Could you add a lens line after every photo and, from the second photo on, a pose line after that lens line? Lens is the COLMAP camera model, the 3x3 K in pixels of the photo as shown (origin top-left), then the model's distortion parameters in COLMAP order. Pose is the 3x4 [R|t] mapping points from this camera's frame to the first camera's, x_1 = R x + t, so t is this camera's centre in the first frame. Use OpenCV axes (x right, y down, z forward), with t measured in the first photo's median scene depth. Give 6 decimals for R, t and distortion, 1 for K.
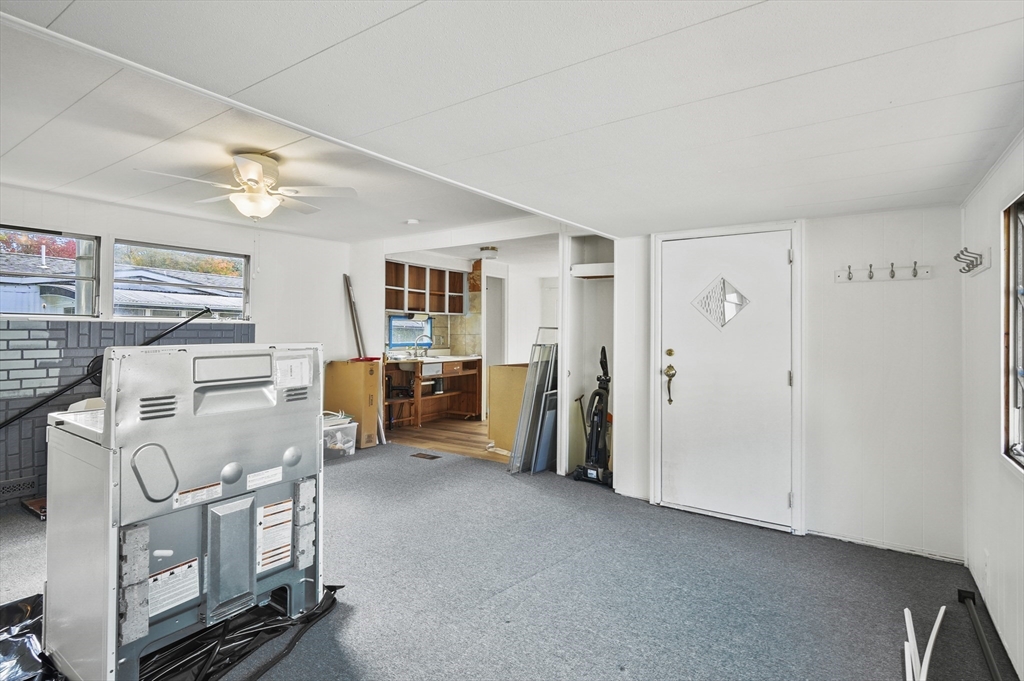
lens RADIAL K [[504.6, 0, 507.1], [0, 504.6, 333.6], [0, 0, 1]] dist [-0.000097, 0.001963]
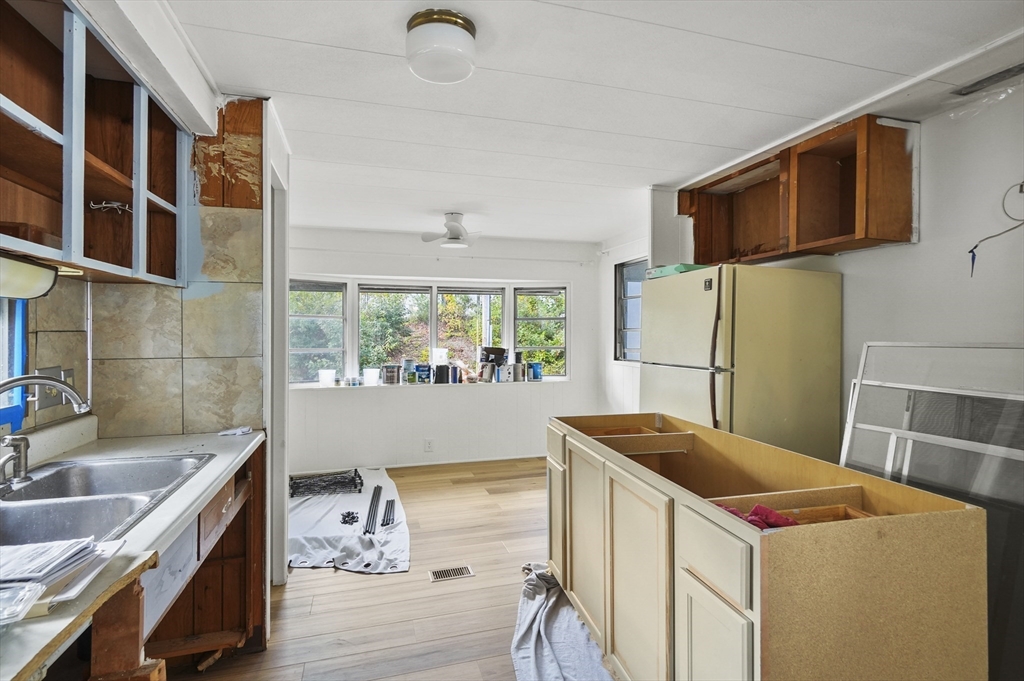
lens RADIAL K [[504.6, 0, 512.8], [0, 504.6, 332.9], [0, 0, 1]] dist [-0.000097, 0.001963]
pose [[0.622252, -0.009681, 0.782757, -0.314661], [0.005053, 0.999952, 0.008350, -0.022484], [-0.782801, -0.001241, 0.622271, 1.160621]]
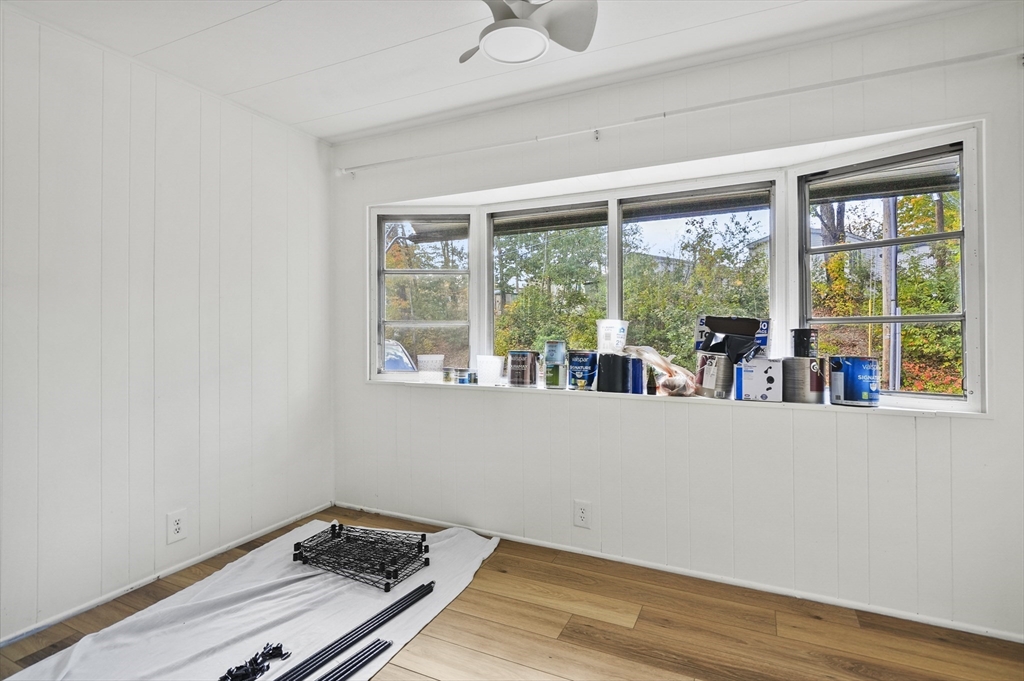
lens RADIAL K [[504.6, 0, 512.9], [0, 504.6, 321.2], [0, 0, 1]] dist [-0.000097, 0.001963]
pose [[0.988212, -0.010621, 0.152724, 0.308042], [0.012538, 0.999854, -0.011594, 0.029944], [-0.152579, 0.013372, 0.988201, 1.473378]]
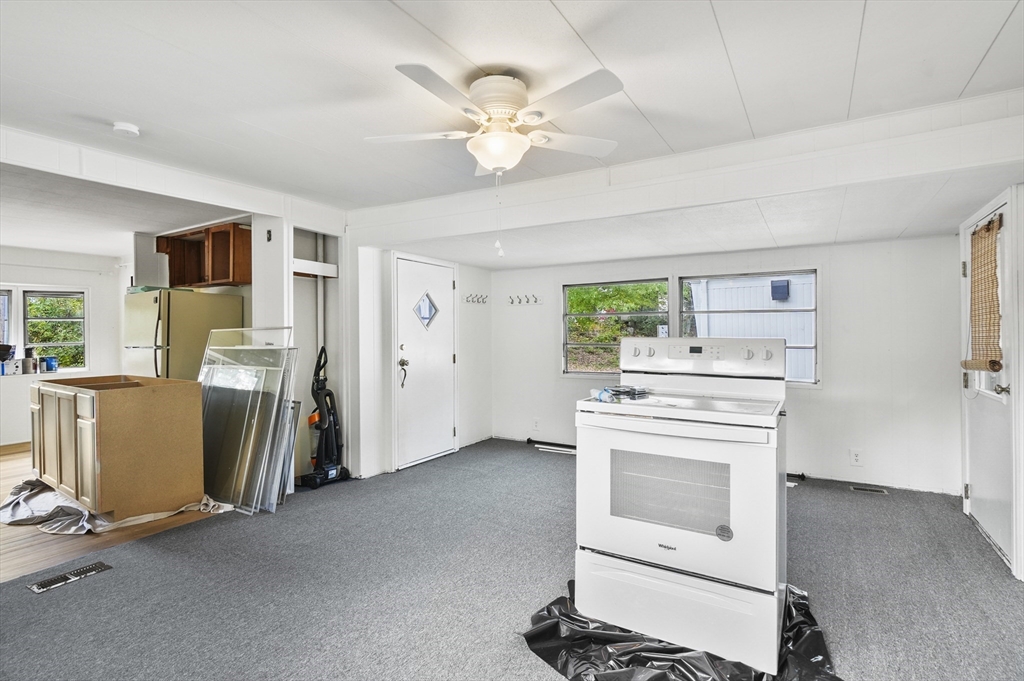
lens RADIAL K [[504.6, 0, 505.3], [0, 504.6, 333.0], [0, 0, 1]] dist [-0.000097, 0.001963]
pose [[-0.048822, -0.011721, 0.998739, -0.801409], [0.010658, 0.999868, 0.012255, -0.009742], [-0.998751, 0.011242, -0.048691, 0.666652]]
